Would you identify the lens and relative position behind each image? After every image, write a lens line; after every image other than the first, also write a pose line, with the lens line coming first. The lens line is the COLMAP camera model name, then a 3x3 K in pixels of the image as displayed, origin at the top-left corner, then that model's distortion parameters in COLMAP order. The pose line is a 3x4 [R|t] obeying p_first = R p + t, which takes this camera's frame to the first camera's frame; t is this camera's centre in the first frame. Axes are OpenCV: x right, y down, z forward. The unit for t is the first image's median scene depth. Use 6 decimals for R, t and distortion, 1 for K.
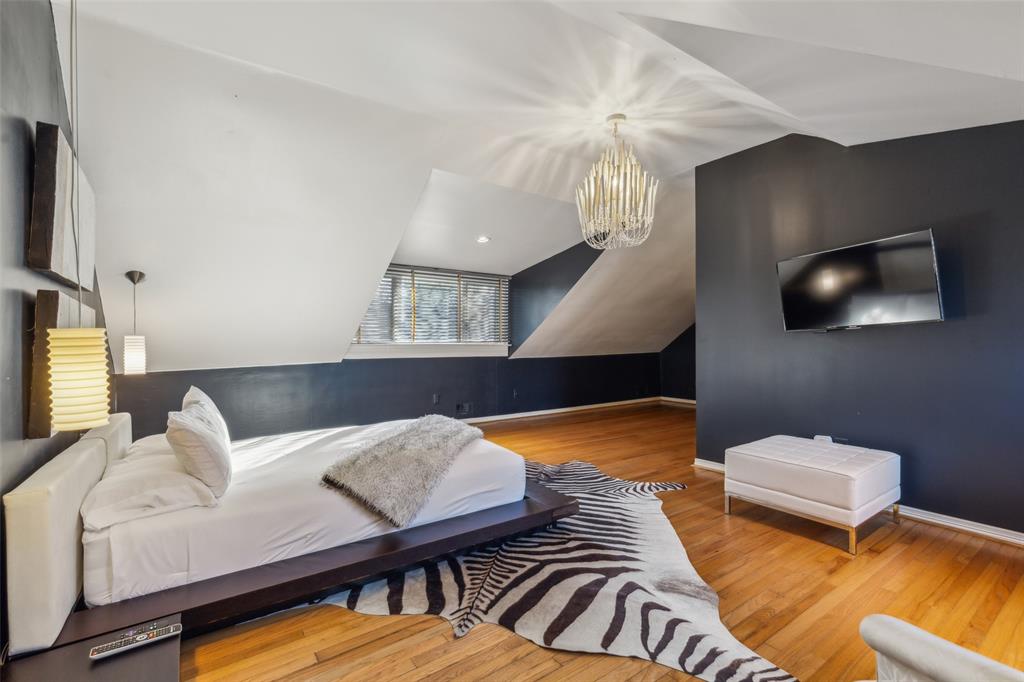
lens RADIAL K [[466.0, 0, 517.5], [0, 466.0, 339.6], [0, 0, 1]] dist [0.007485, -0.000024]
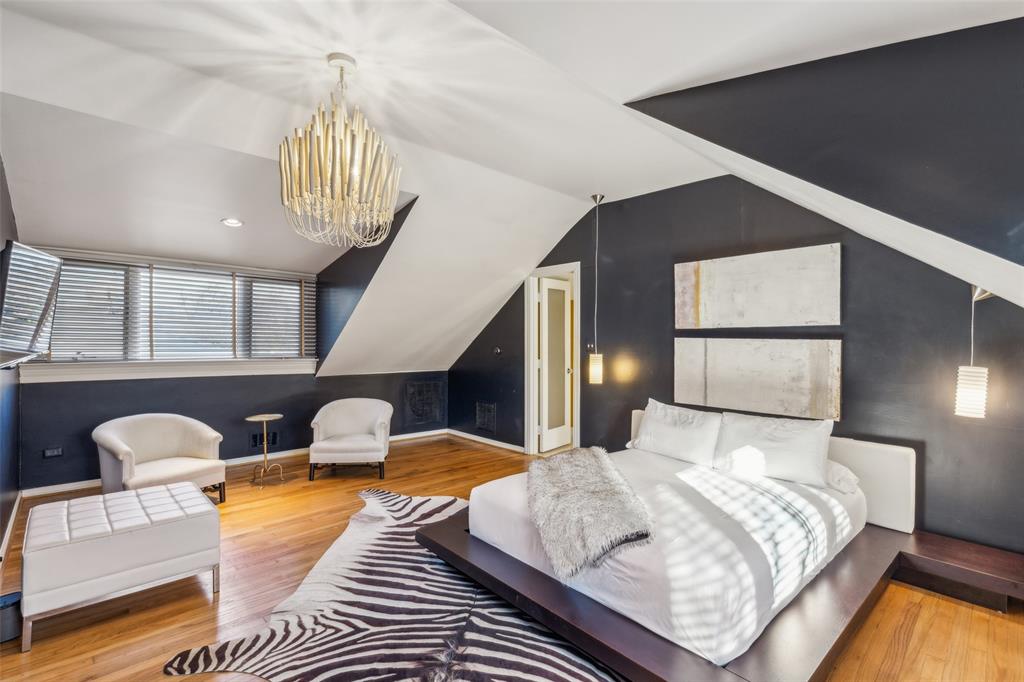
lens RADIAL K [[466.0, 0, 513.8], [0, 466.0, 337.8], [0, 0, 1]] dist [0.007485, -0.000024]
pose [[-0.990806, -0.000029, -0.135287, 0.065837], [-0.000602, 0.999991, 0.004195, -0.080677], [0.135286, 0.004238, -0.990798, 2.299130]]
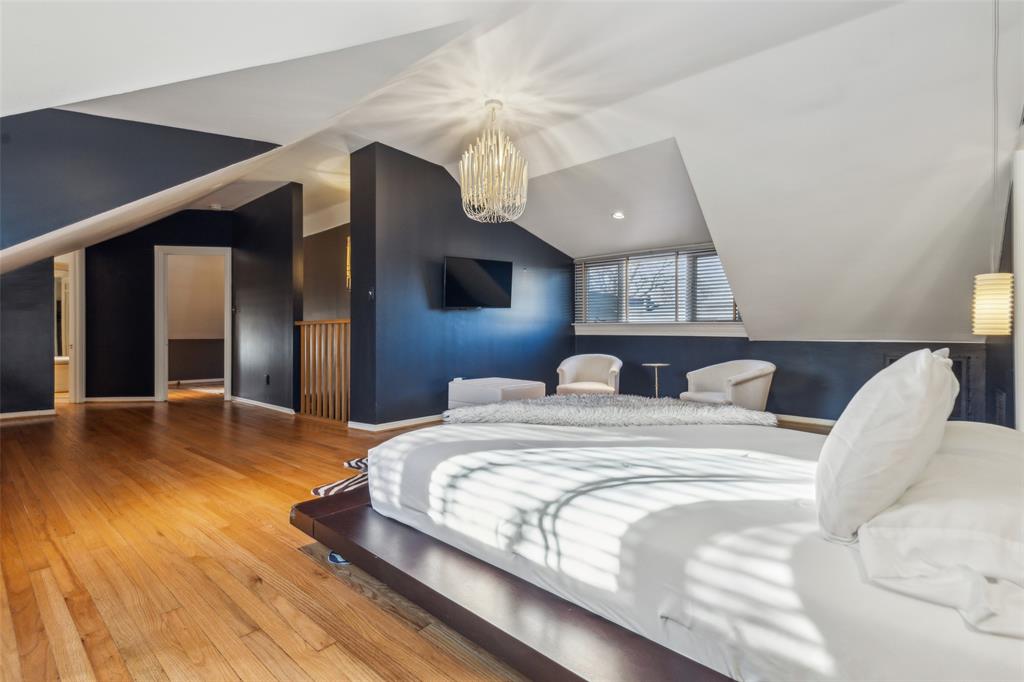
lens RADIAL K [[466.0, 0, 507.3], [0, 466.0, 344.0], [0, 0, 1]] dist [0.007485, -0.000024]
pose [[-0.252077, -0.002927, 0.967703, -1.160106], [0.000532, 0.999995, 0.003163, 0.125212], [-0.967707, 0.001312, -0.252075, 1.658571]]
